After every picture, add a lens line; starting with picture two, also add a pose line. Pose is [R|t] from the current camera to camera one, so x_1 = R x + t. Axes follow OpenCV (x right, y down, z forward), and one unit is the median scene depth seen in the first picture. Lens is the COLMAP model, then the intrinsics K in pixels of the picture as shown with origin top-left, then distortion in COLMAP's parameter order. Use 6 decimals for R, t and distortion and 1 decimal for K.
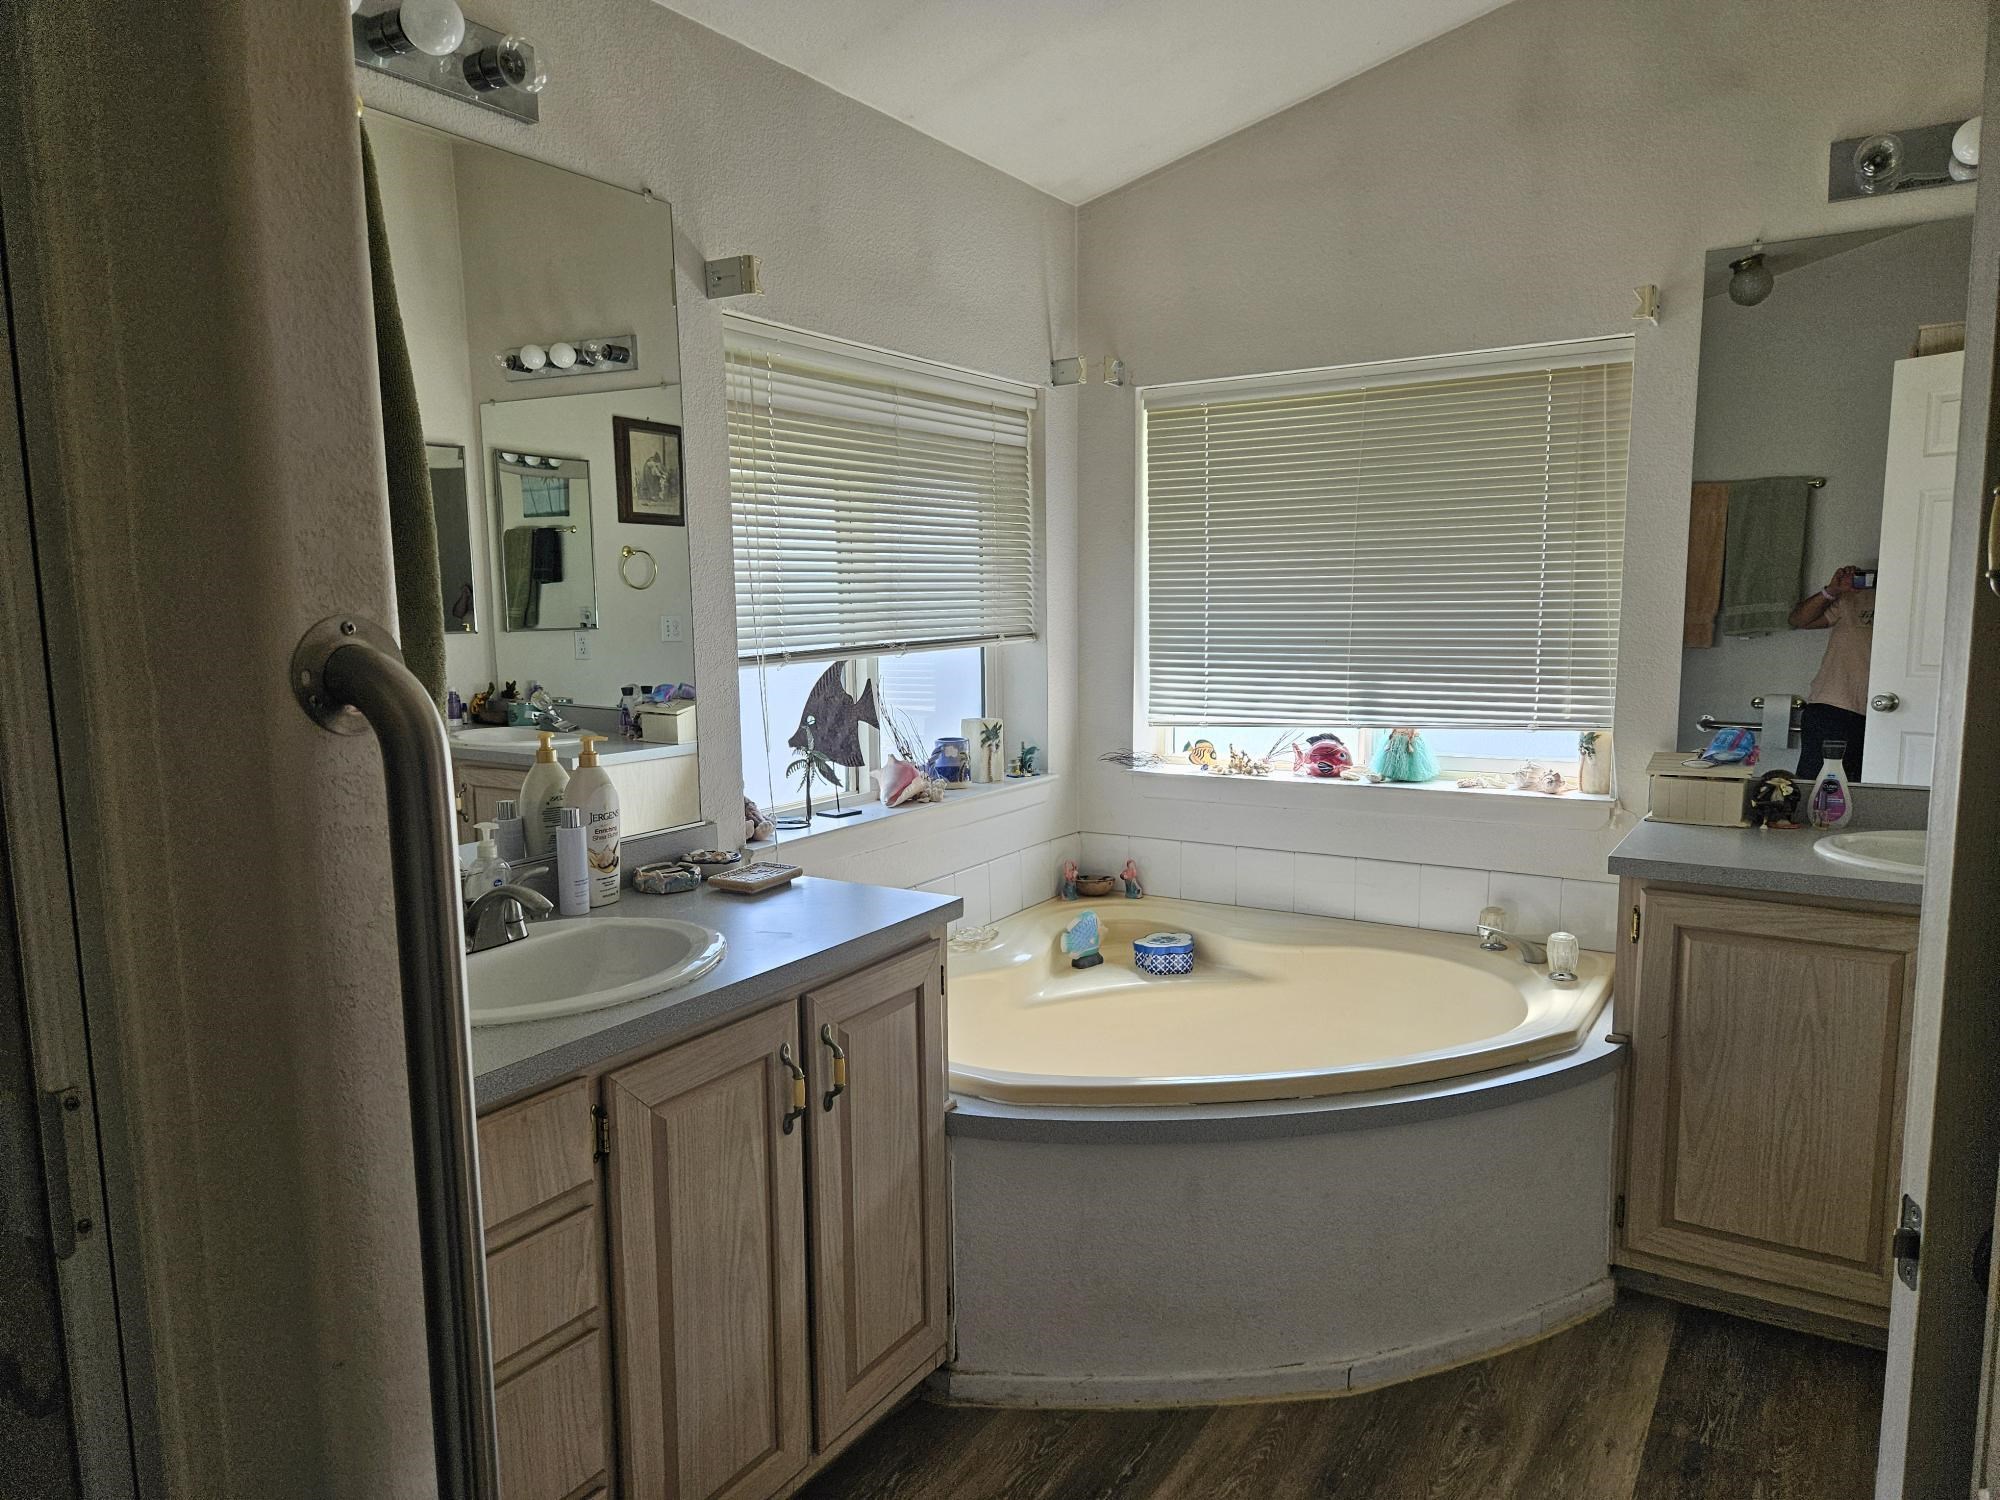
lens RADIAL K [[1326.0, 0, 987.2], [0, 1326.0, 754.6], [0, 0, 1]] dist [0.050619, -0.043549]
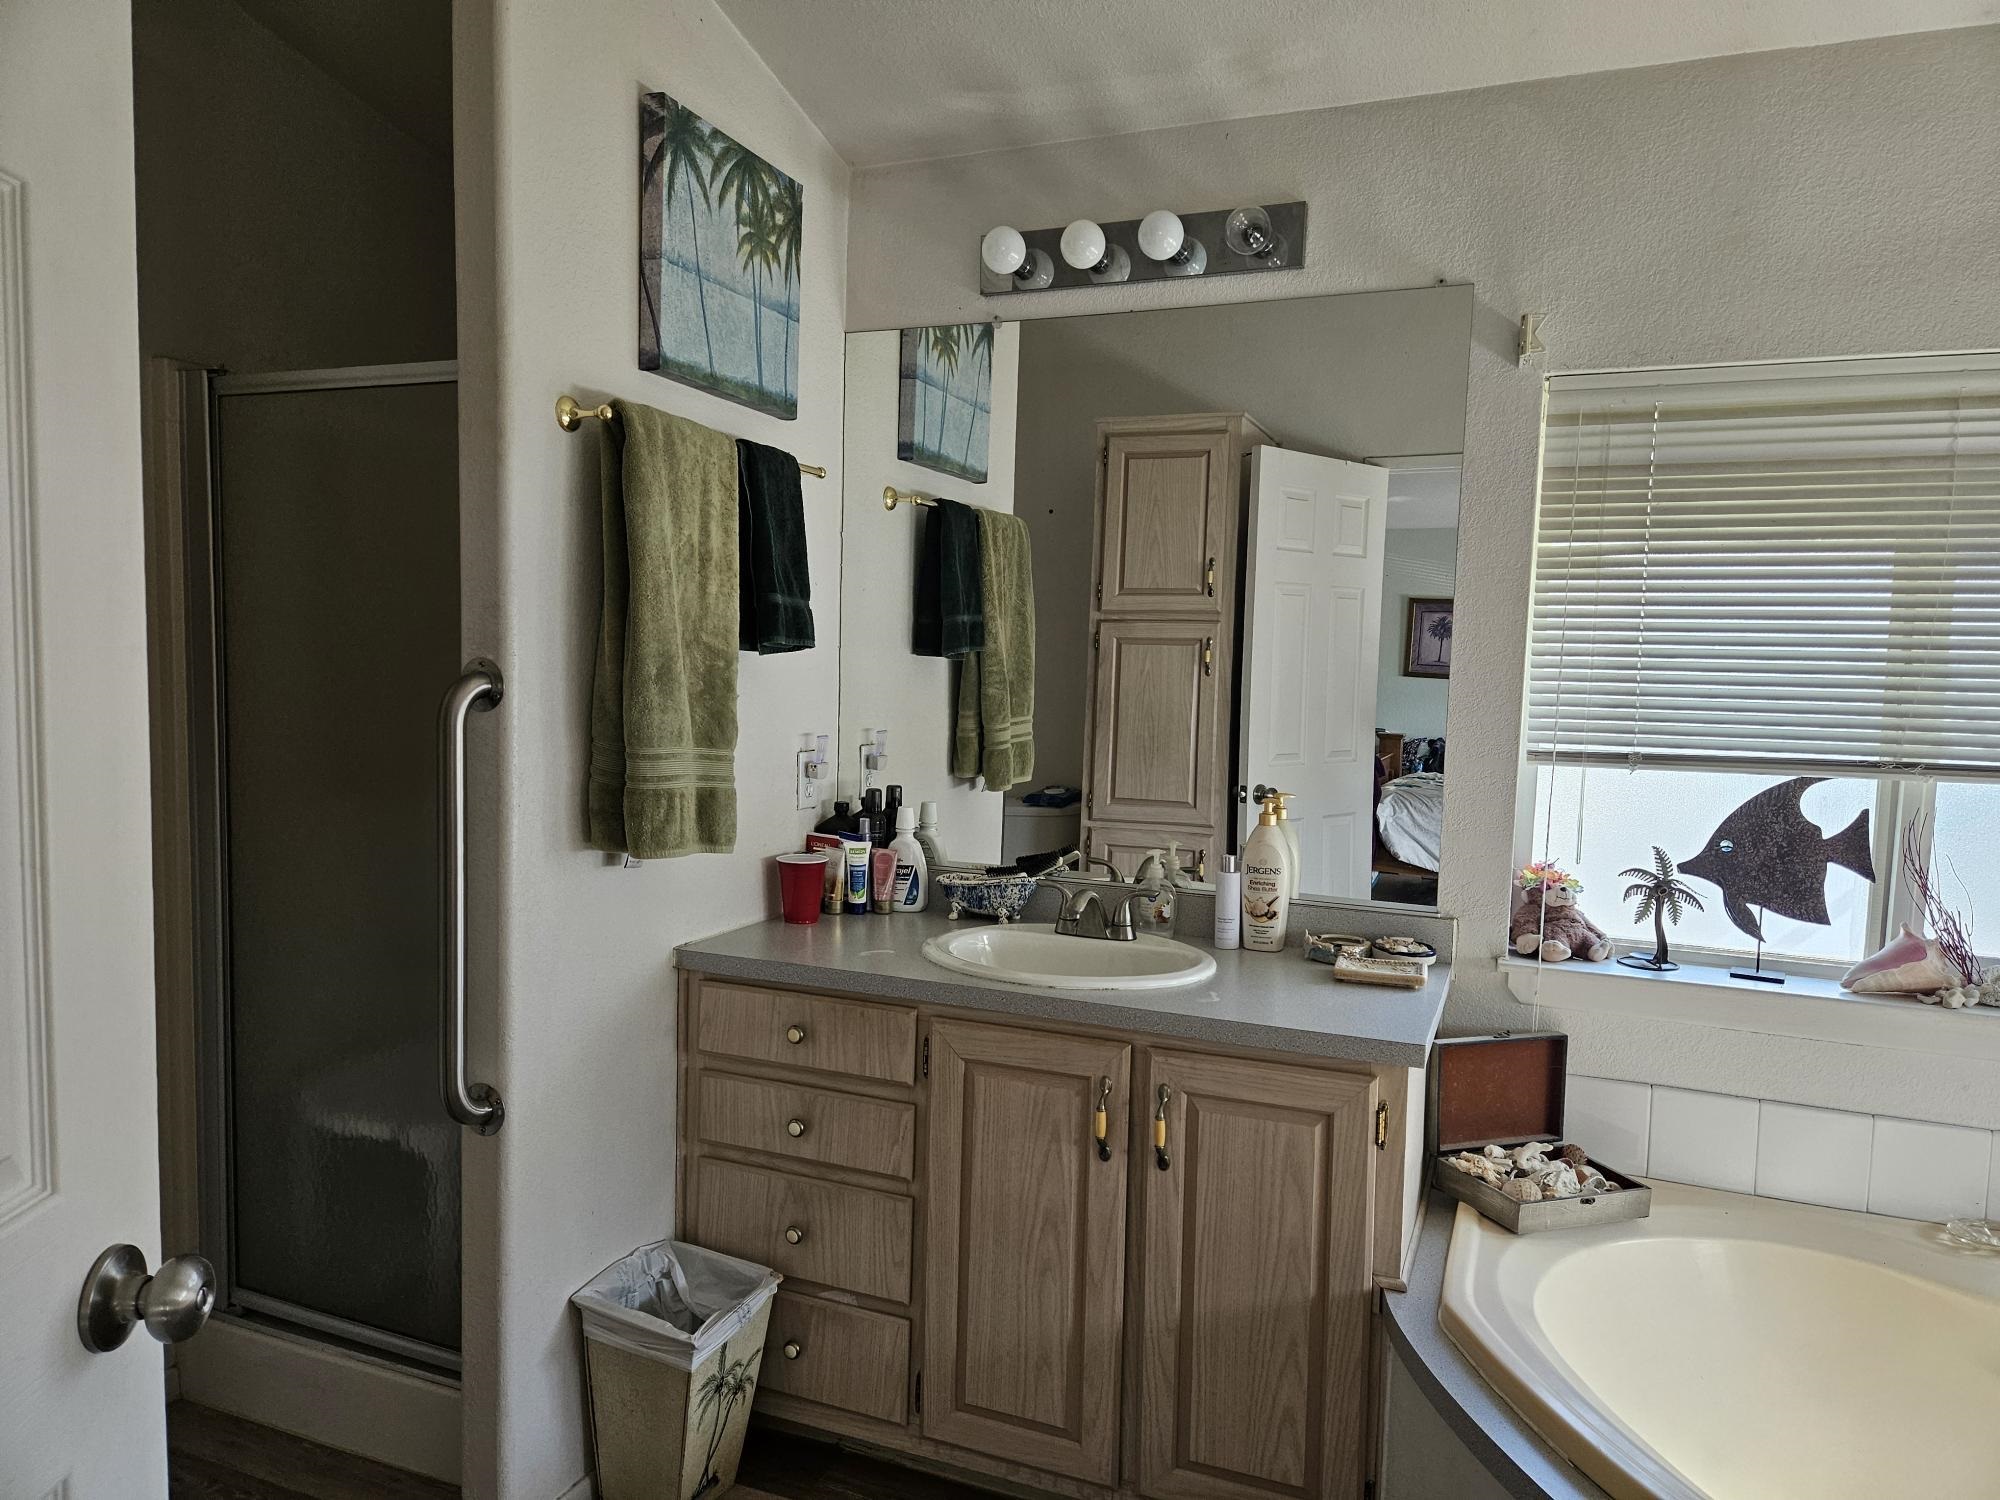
lens RADIAL K [[1326.0, 0, 991.2], [0, 1326.0, 749.2], [0, 0, 1]] dist [0.050619, -0.043549]
pose [[0.190997, 0.088293, -0.977612, 0.628818], [-0.151622, 0.986647, 0.059486, -0.072134], [0.969810, 0.136866, 0.201834, 0.462112]]
